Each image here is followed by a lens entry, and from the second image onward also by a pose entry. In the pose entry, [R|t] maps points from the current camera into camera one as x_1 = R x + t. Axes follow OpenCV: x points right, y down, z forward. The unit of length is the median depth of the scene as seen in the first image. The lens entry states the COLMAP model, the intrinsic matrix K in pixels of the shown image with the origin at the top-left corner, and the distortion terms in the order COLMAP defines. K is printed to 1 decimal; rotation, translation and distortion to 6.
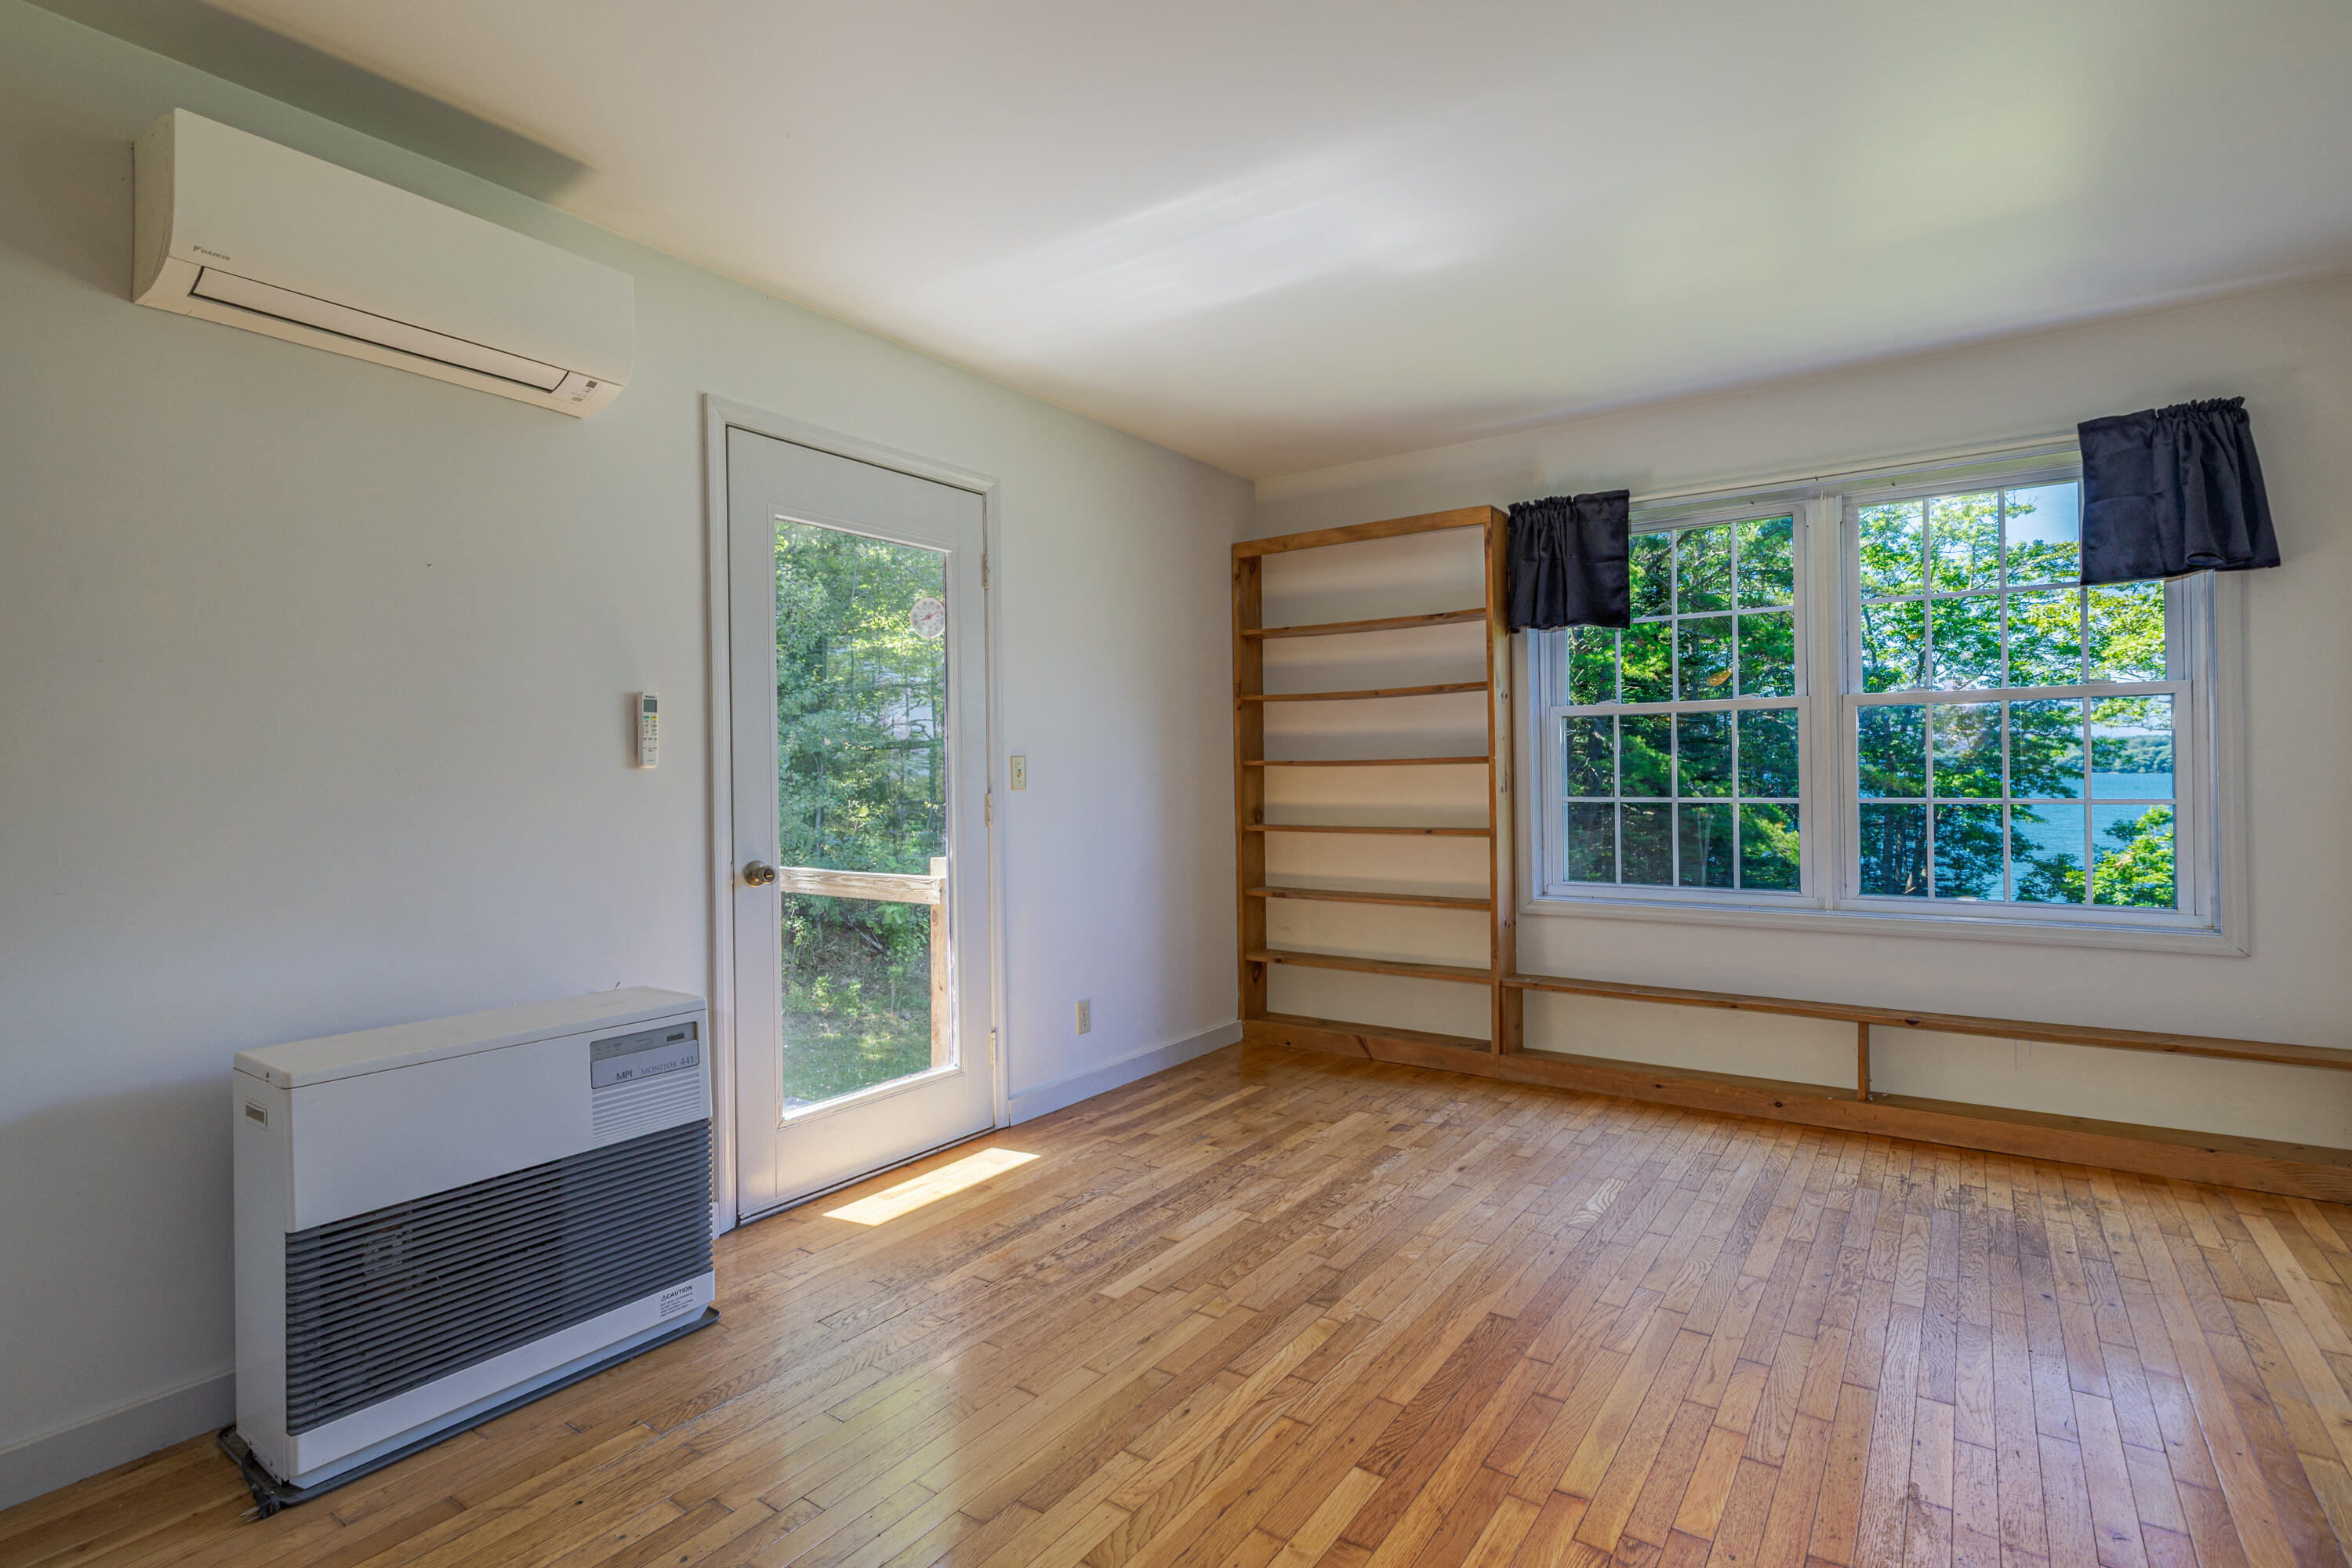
lens RADIAL K [[1140.4, 0, 1188.1], [0, 1140.4, 764.7], [0, 0, 1]] dist [-0.002163, 0.001290]
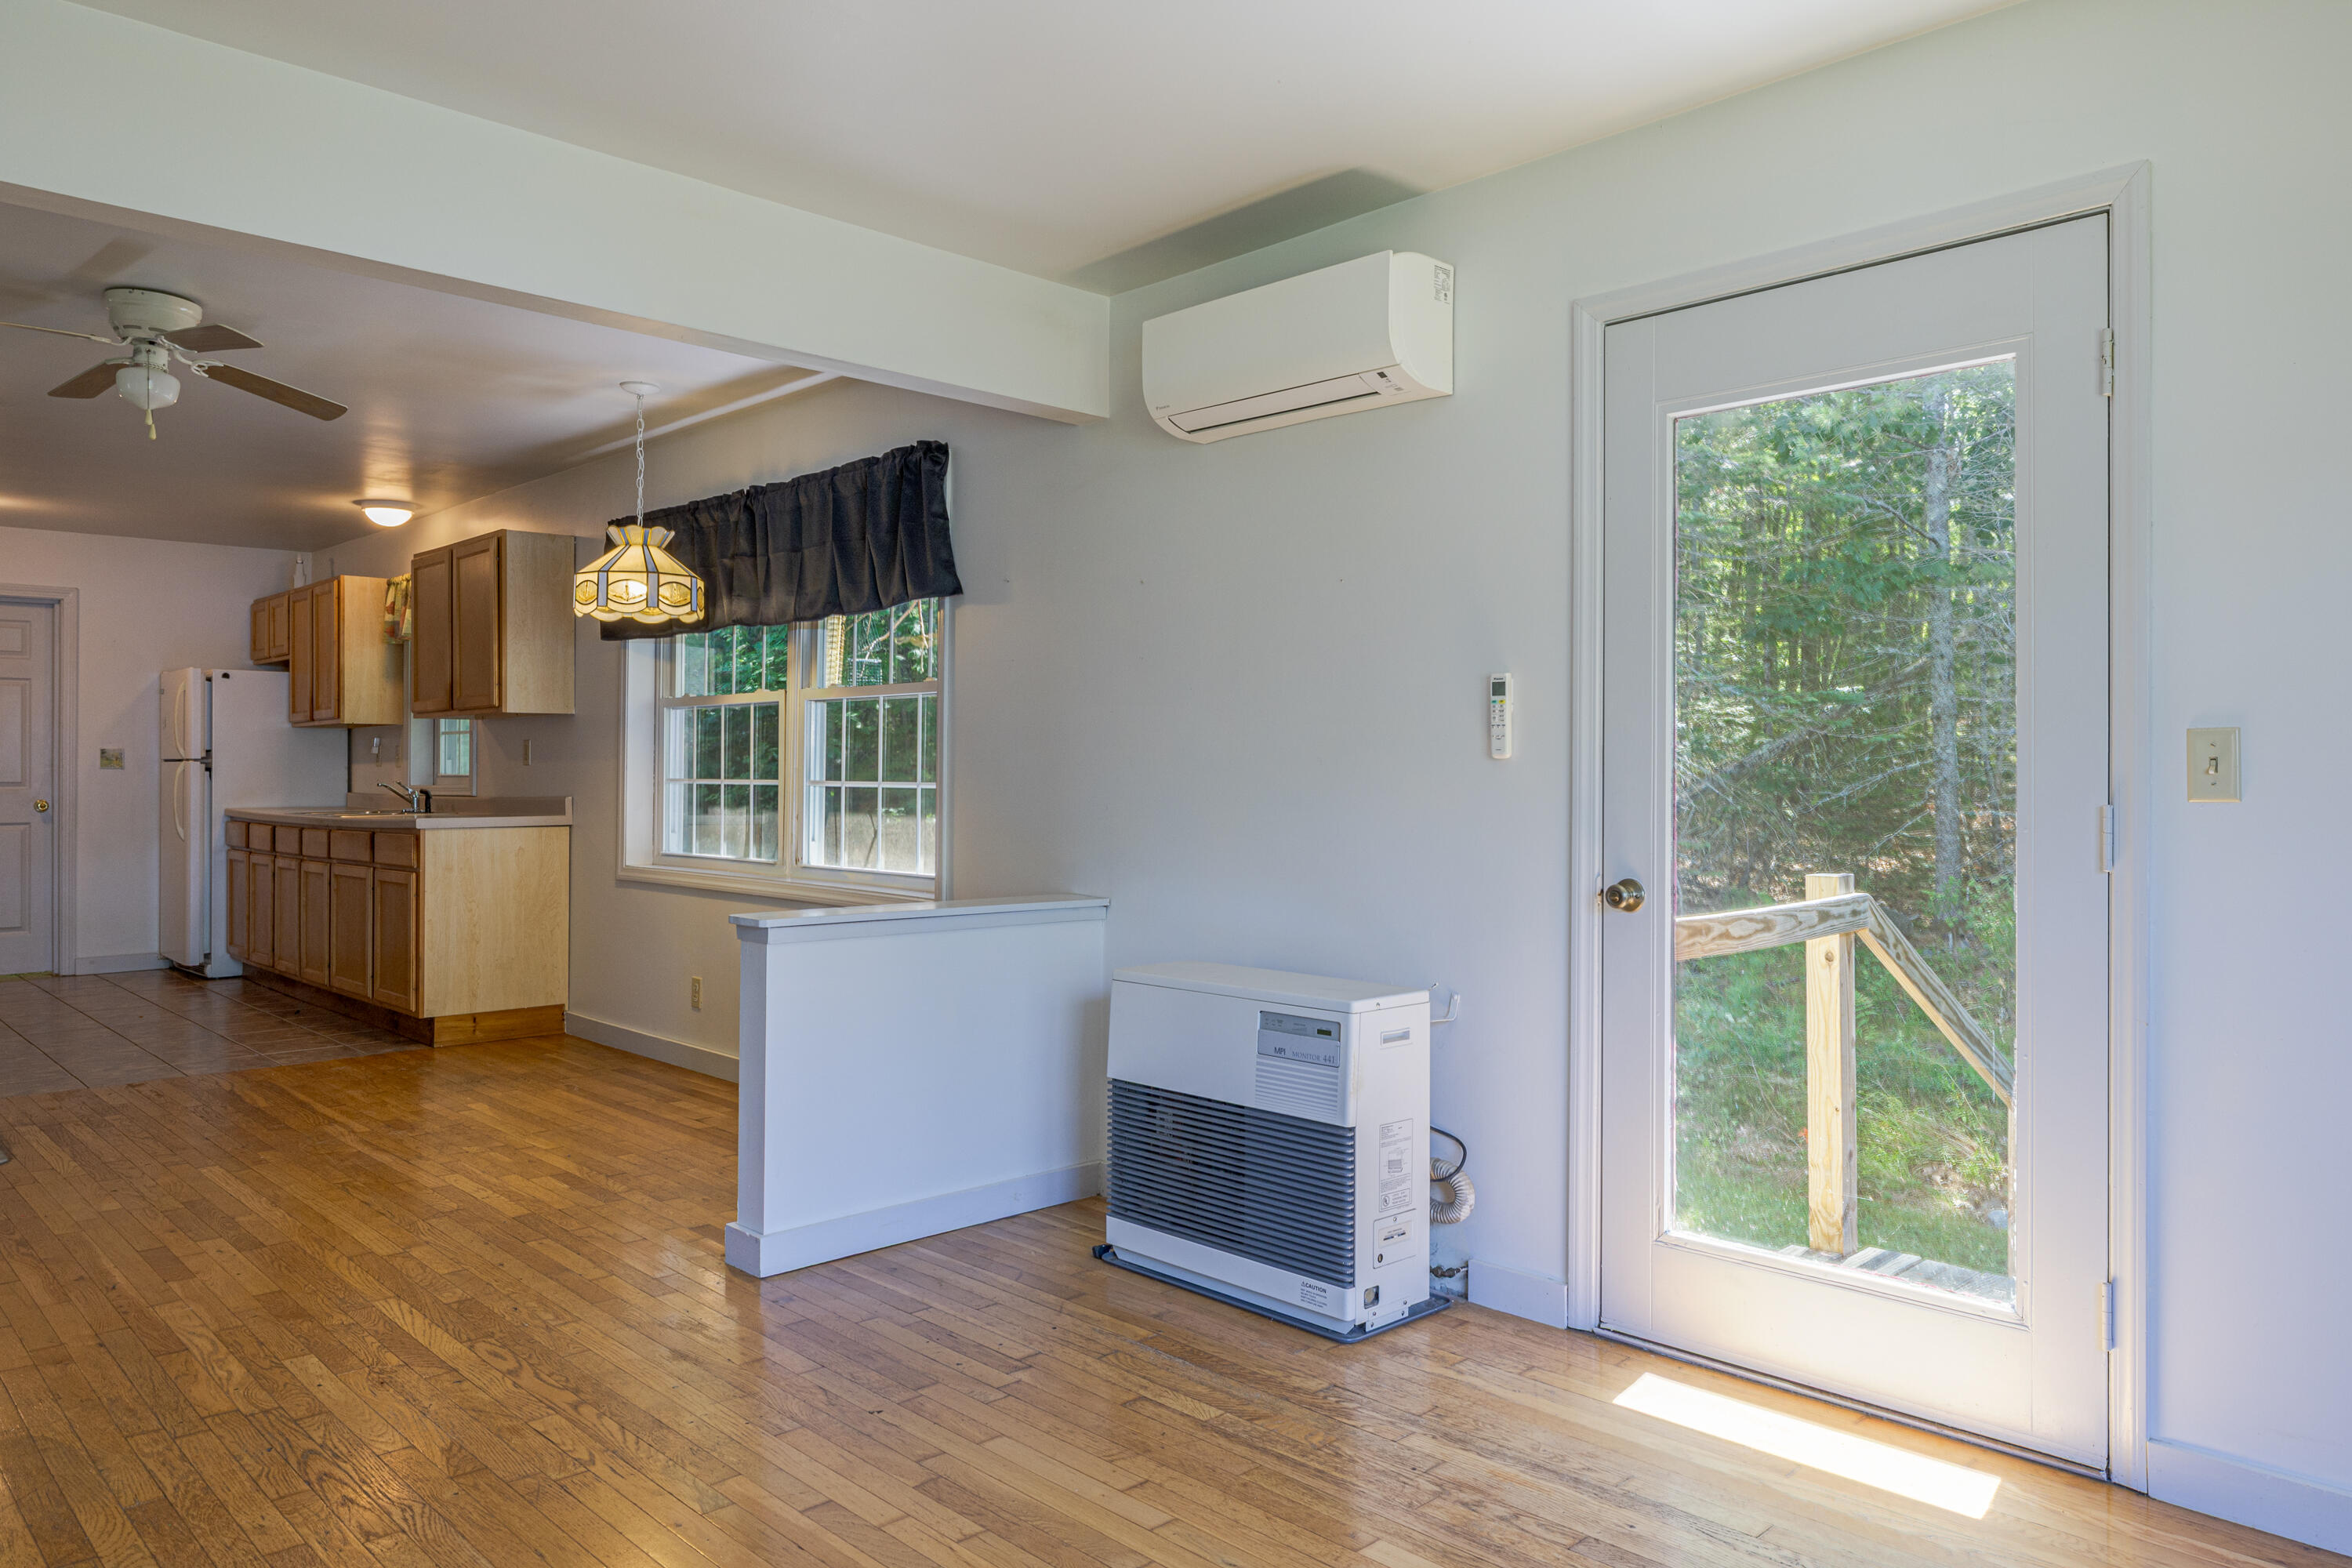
lens RADIAL K [[1581.2, 0, 1142.7], [0, 1581.2, 771.7], [0, 0, 1]] dist [0.009378, 0.001242]
pose [[-0.206233, 0.008164, -0.978469, 0.562620], [0.008031, 0.999946, 0.006651, 0.002106], [0.978470, -0.006486, -0.206287, 0.692025]]
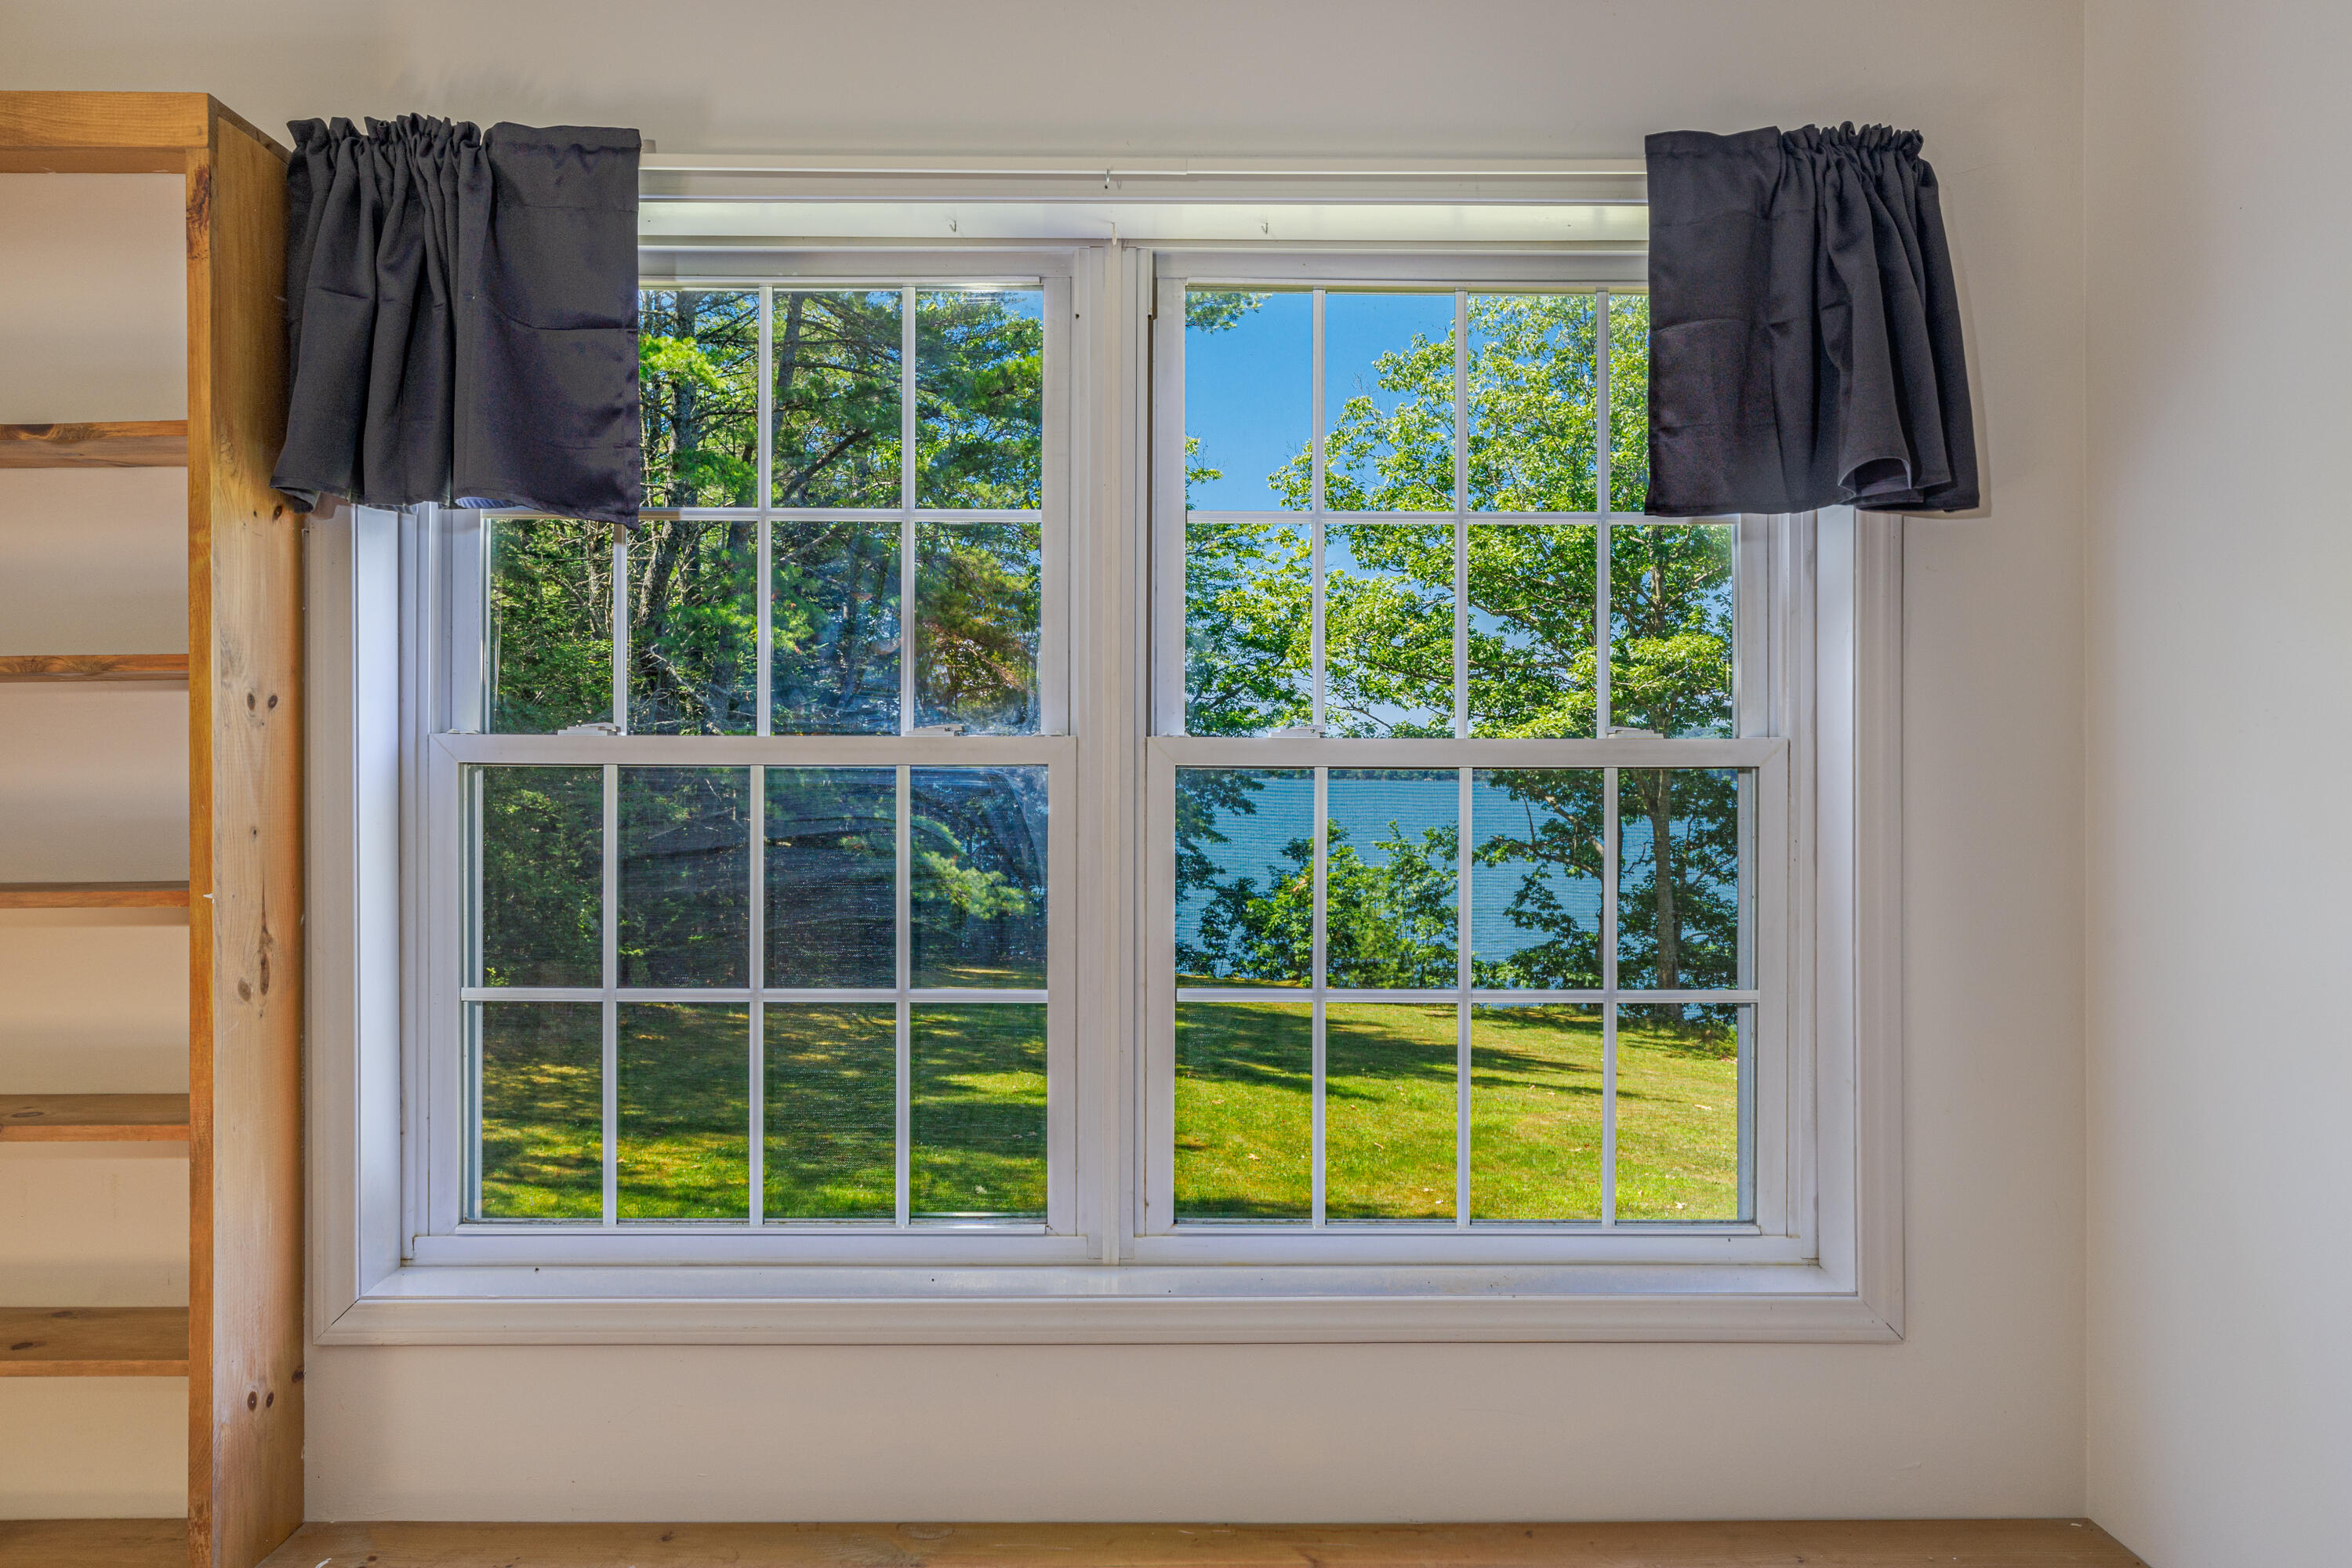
lens RADIAL K [[1581.2, 0, 1155.5], [0, 1581.2, 793.2], [0, 0, 1]] dist [0.009378, 0.001242]
pose [[0.820800, 0.005217, 0.571192, 0.259186], [-0.017745, 0.999709, 0.016368, -0.052074], [-0.570940, -0.023571, 0.820653, 0.546032]]
